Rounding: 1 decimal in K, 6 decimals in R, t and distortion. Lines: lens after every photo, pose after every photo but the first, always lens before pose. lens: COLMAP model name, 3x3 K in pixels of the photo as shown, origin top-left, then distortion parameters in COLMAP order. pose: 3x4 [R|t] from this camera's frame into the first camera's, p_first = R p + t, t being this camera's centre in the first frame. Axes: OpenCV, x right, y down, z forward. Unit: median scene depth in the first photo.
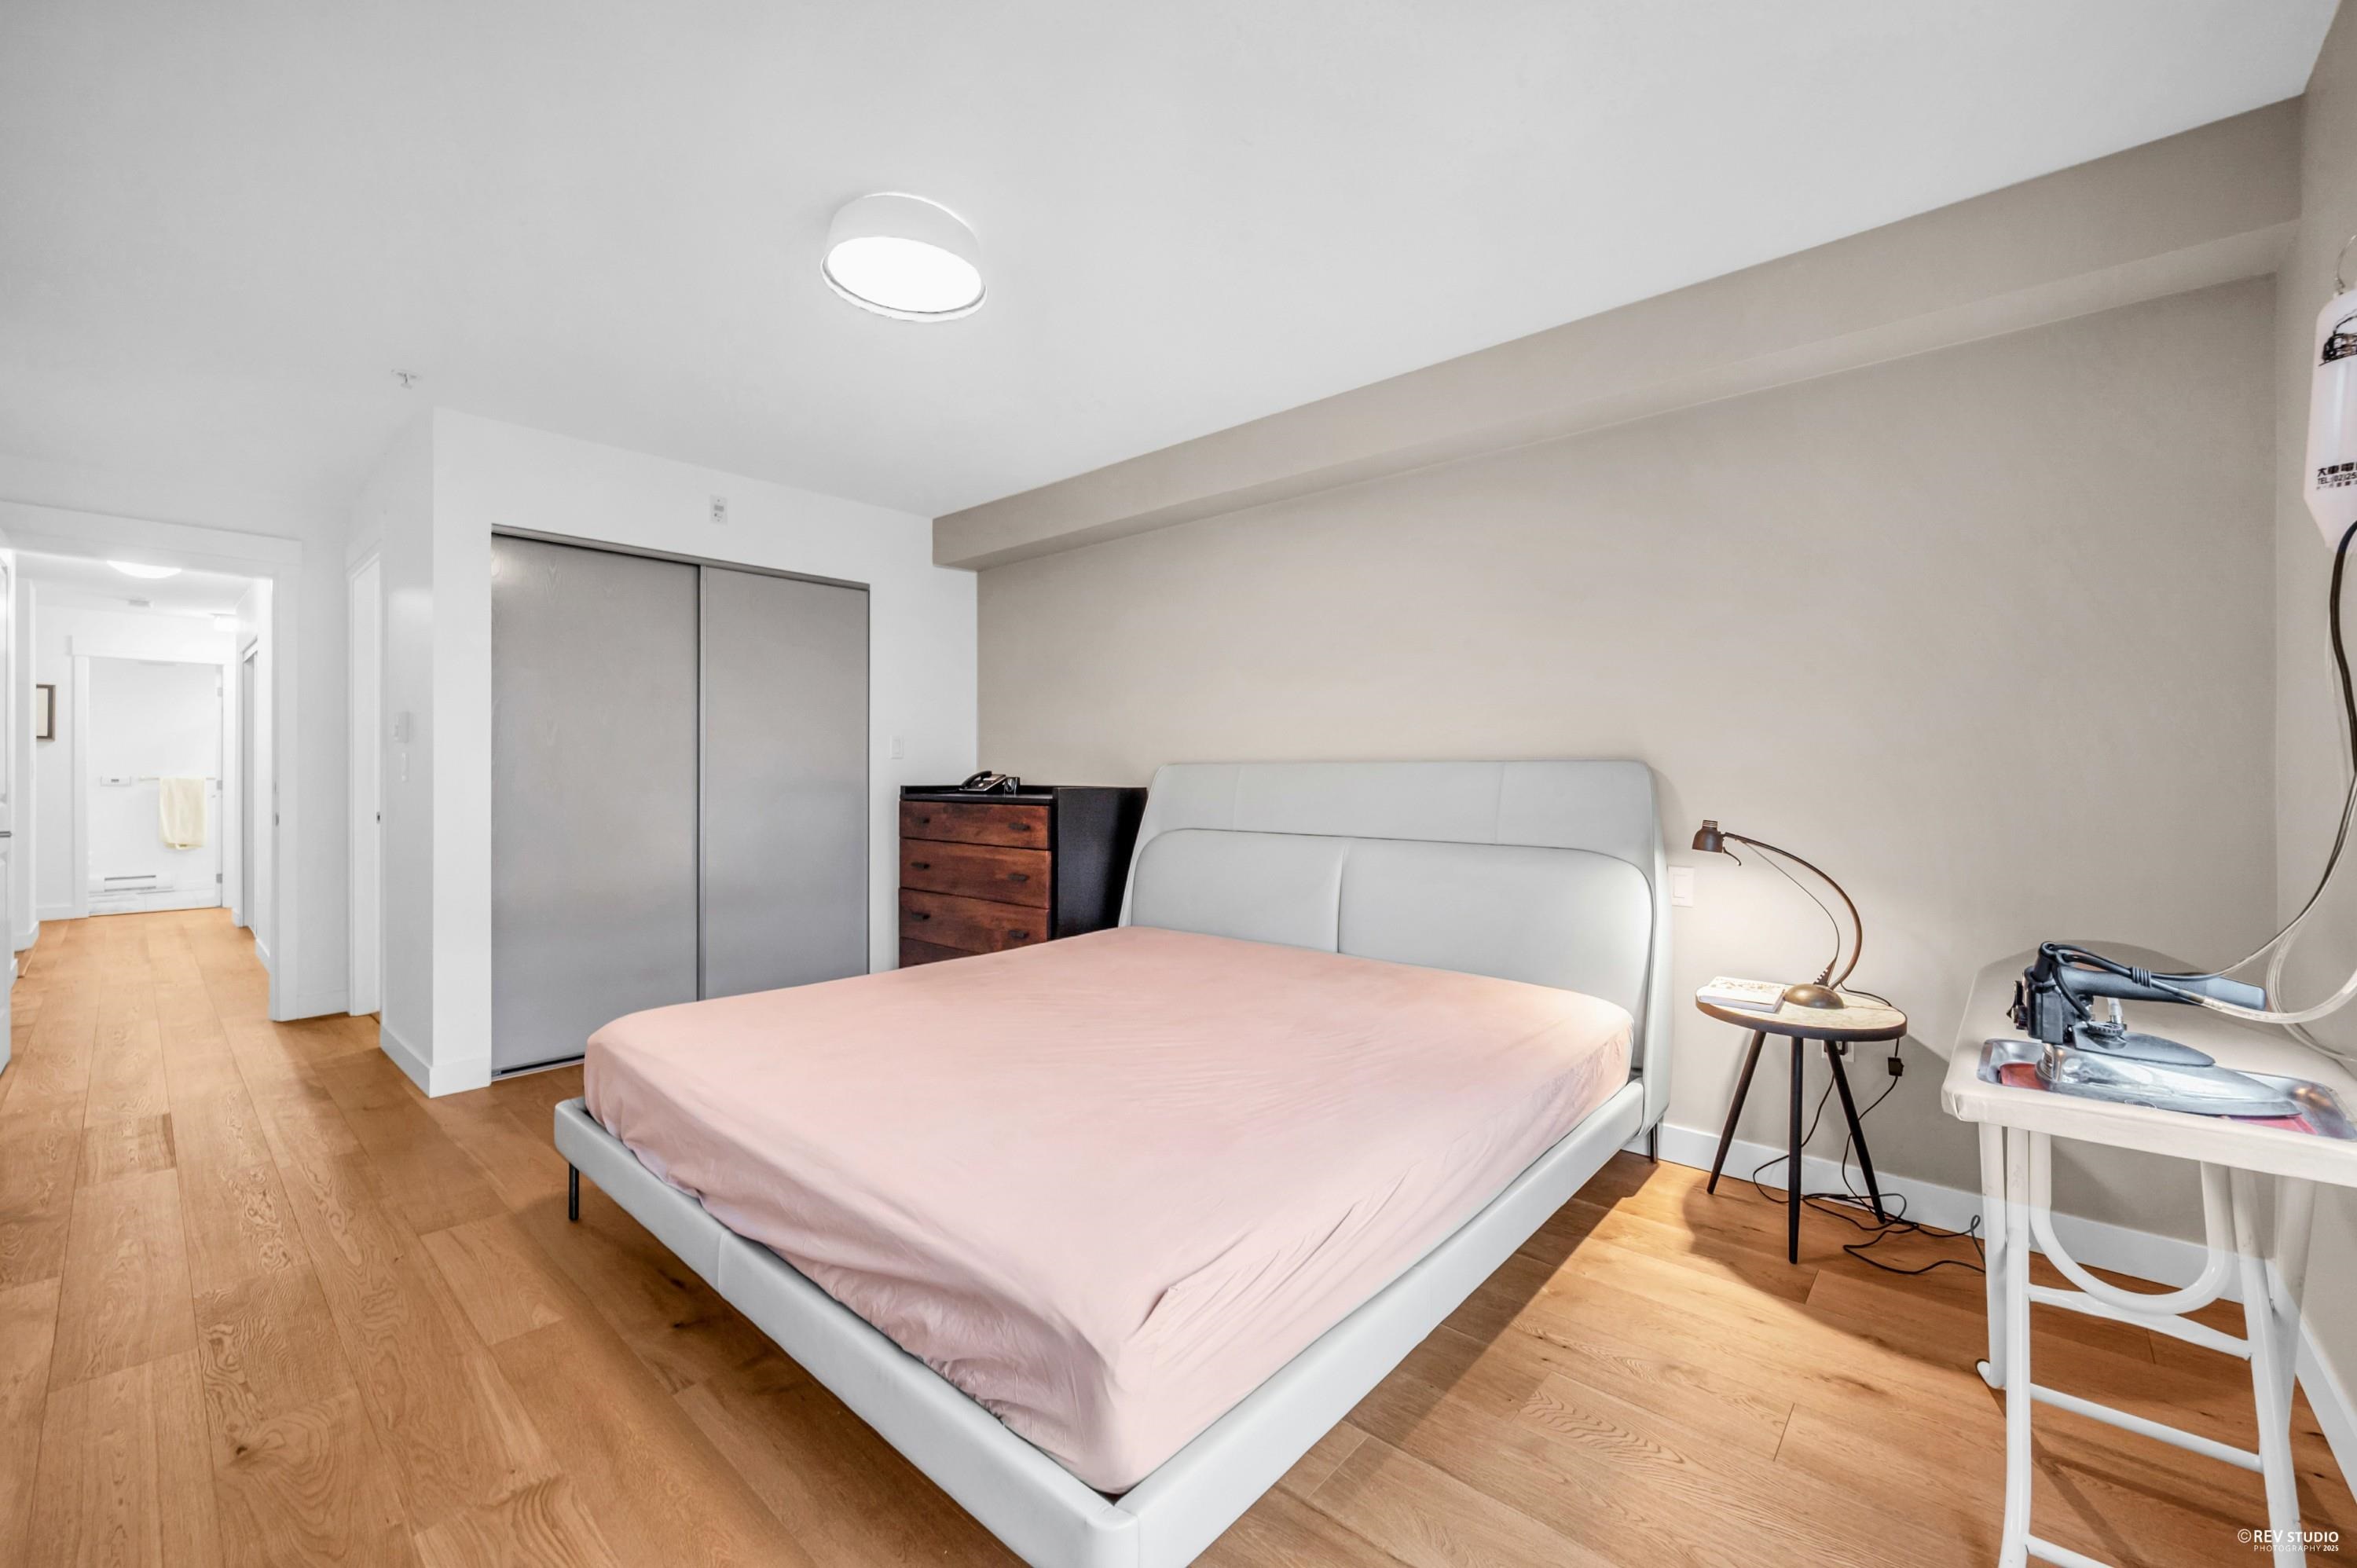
lens RADIAL K [[945.4, 0, 1168.8], [0, 945.4, 773.6], [0, 0, 1]] dist [-0.003122, -0.000385]
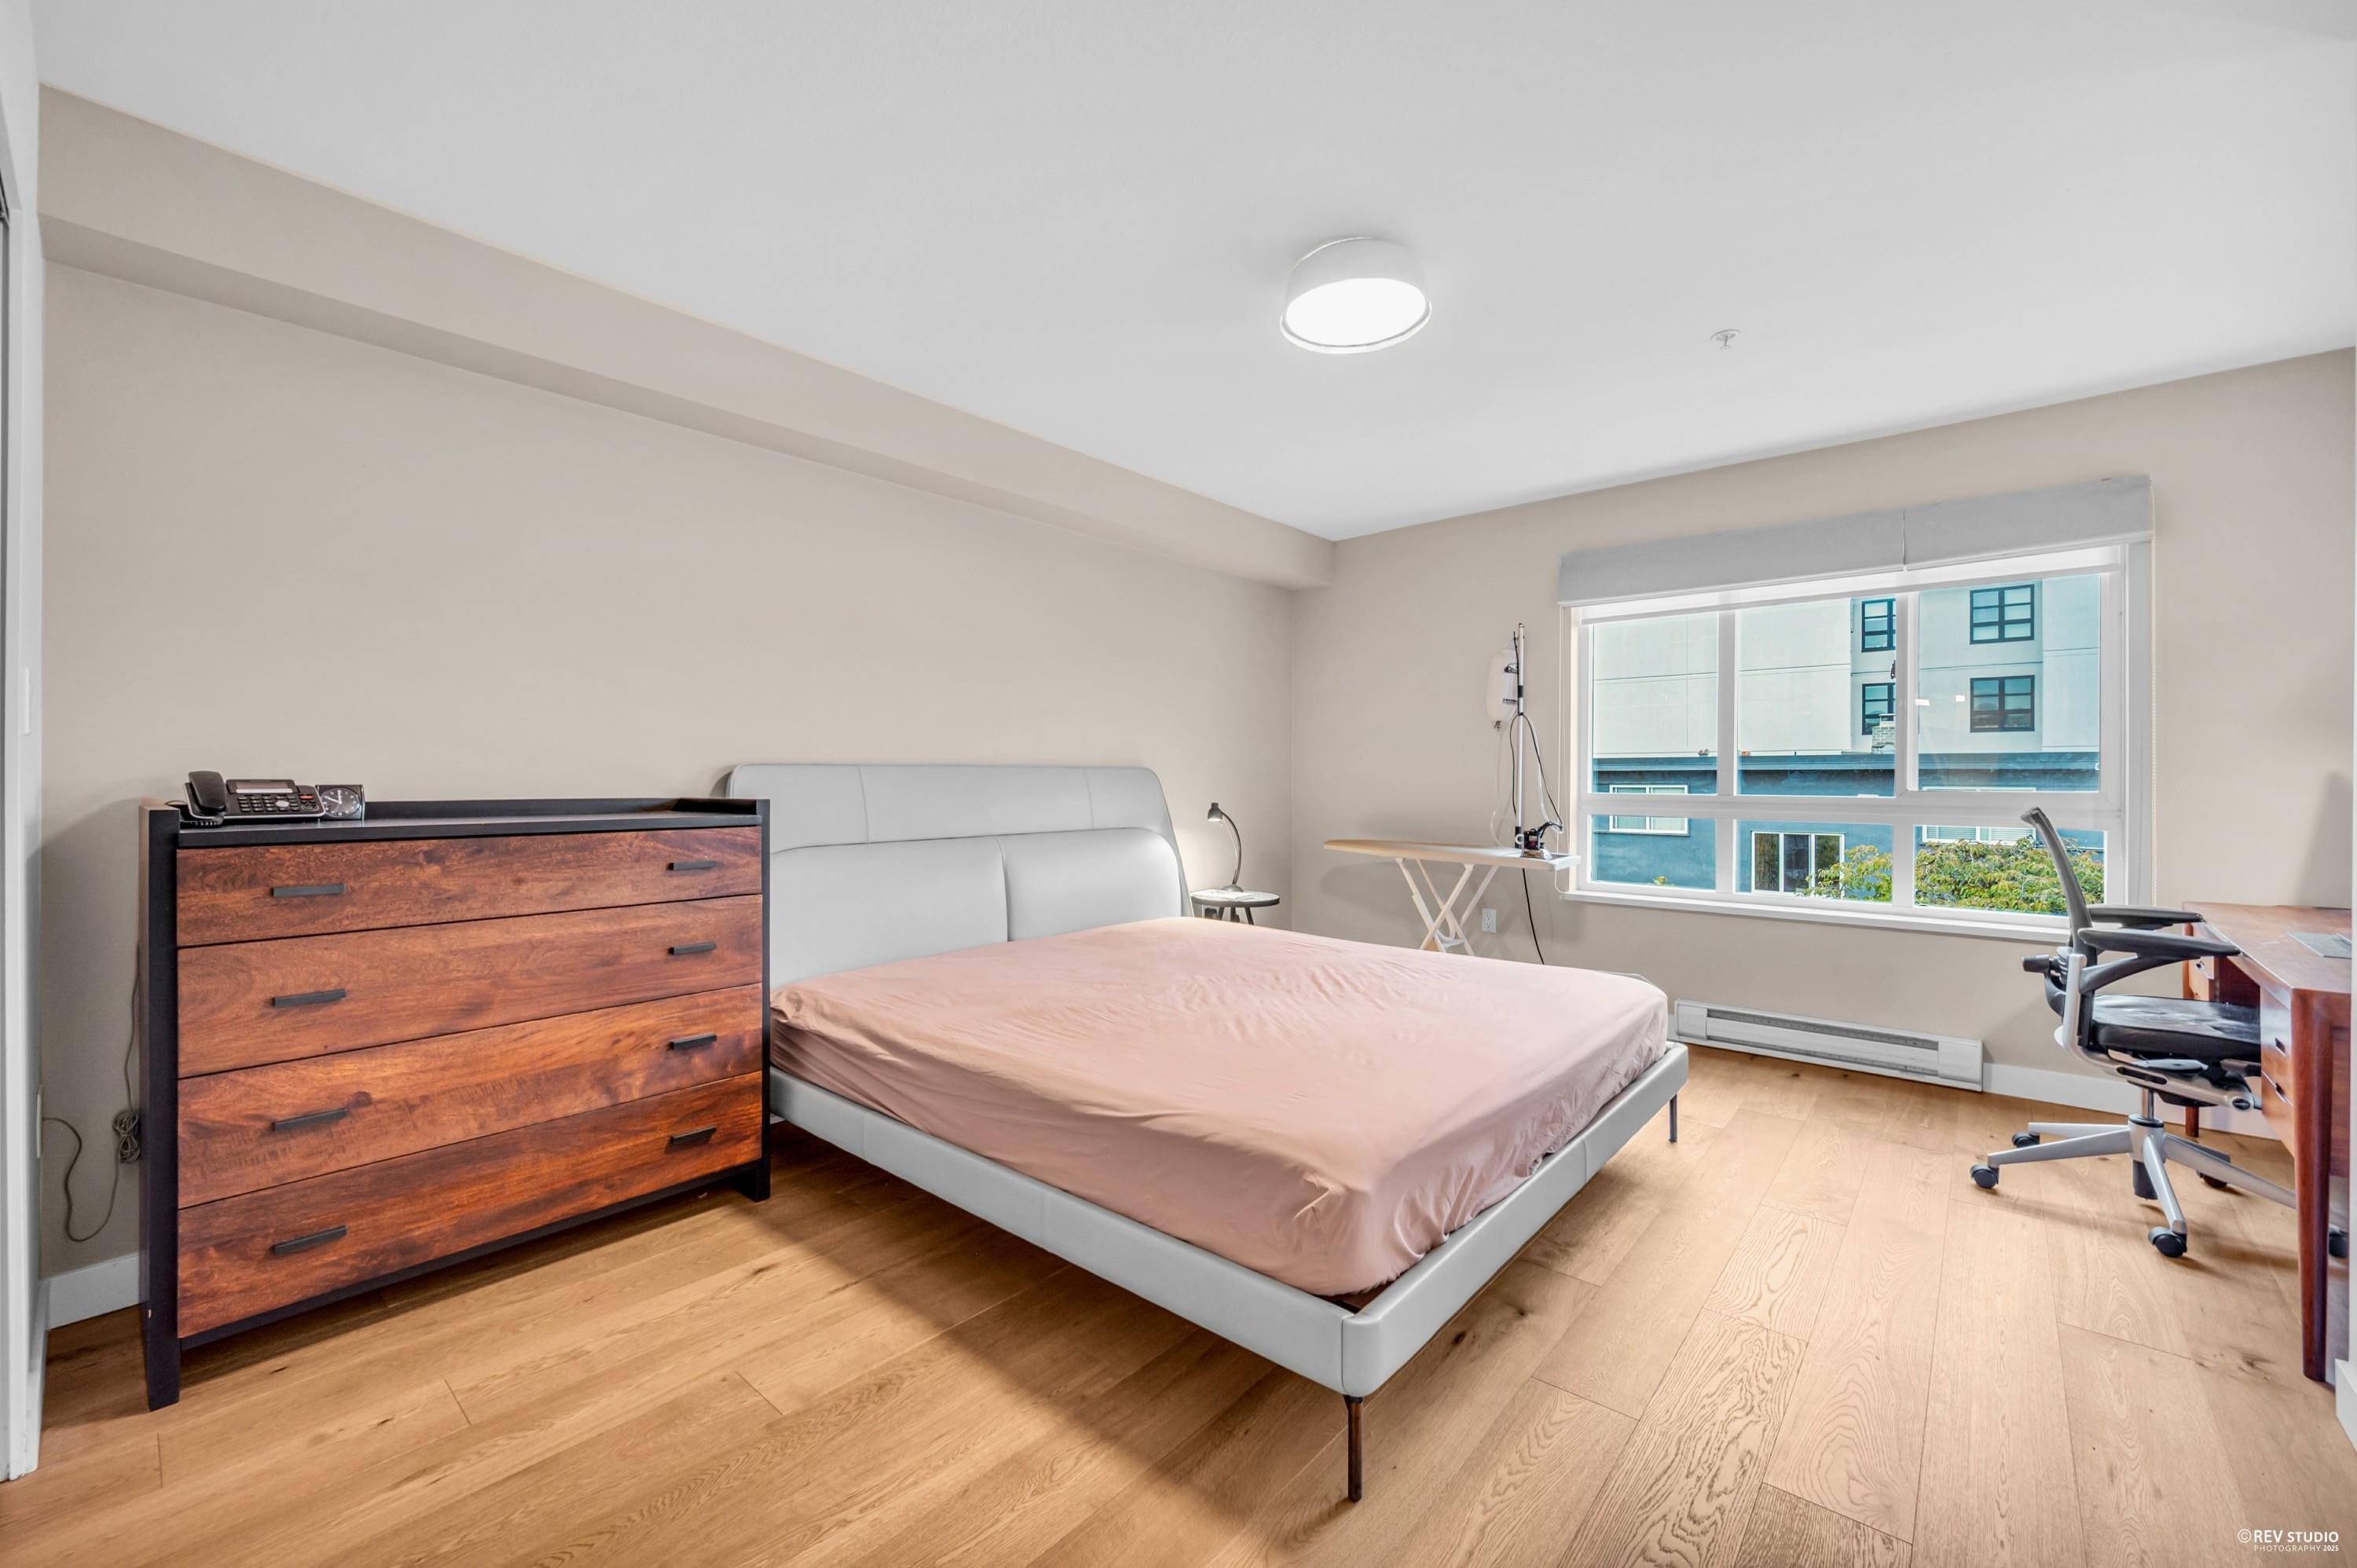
lens RADIAL K [[945.4, 0, 1168.8], [0, 945.4, 773.6], [0, 0, 1]] dist [-0.003122, -0.000385]
pose [[-0.029348, -0.001259, 0.999568, -0.731886], [-0.001662, 0.999998, 0.001211, -0.004011], [-0.999568, -0.001626, -0.029350, 0.672286]]
